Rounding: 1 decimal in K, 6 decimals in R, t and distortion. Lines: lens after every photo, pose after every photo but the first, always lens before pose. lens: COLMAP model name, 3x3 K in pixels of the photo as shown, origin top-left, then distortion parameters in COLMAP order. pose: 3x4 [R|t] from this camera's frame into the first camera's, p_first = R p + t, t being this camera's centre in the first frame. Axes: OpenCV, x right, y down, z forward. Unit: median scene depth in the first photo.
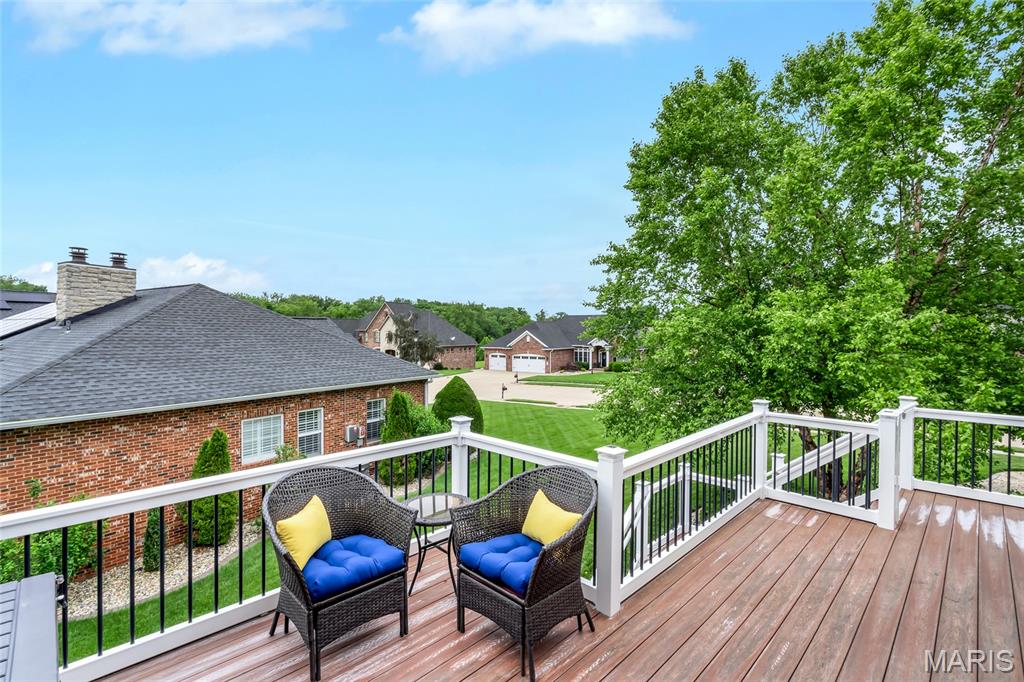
lens RADIAL K [[482.8, 0, 515.8], [0, 482.8, 326.4], [0, 0, 1]] dist [-0.010087, 0.001995]
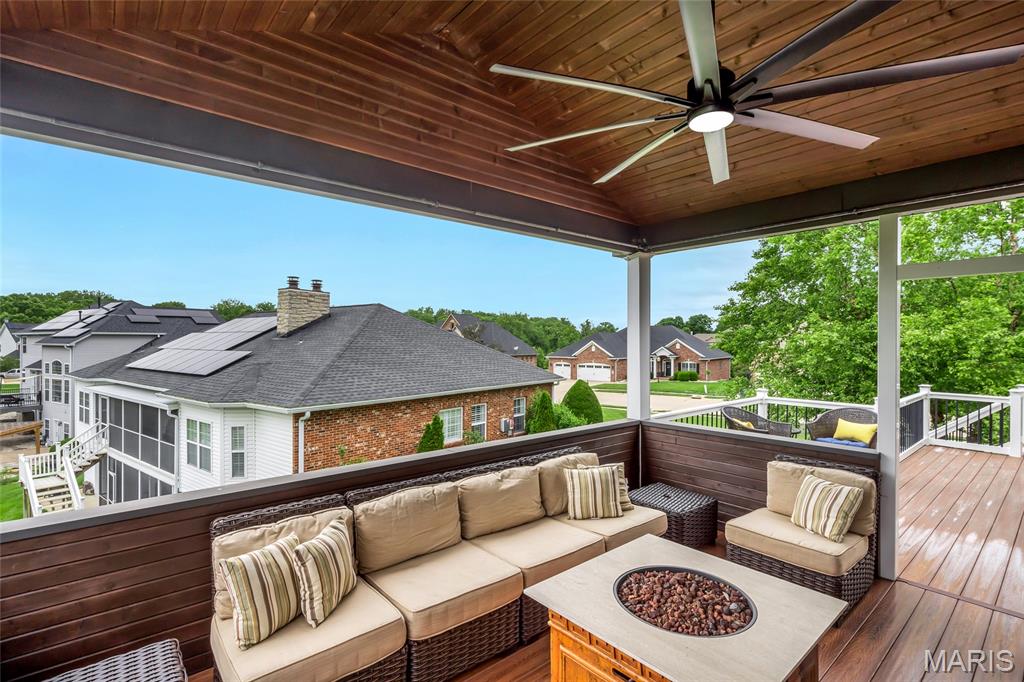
lens RADIAL K [[482.8, 0, 508.9], [0, 482.8, 336.9], [0, 0, 1]] dist [-0.010087, 0.001995]
pose [[0.995670, 0.003867, -0.092875, -0.218212], [-0.003705, 0.999991, 0.001919, -0.004555], [0.092882, -0.001566, 0.995676, -0.220557]]
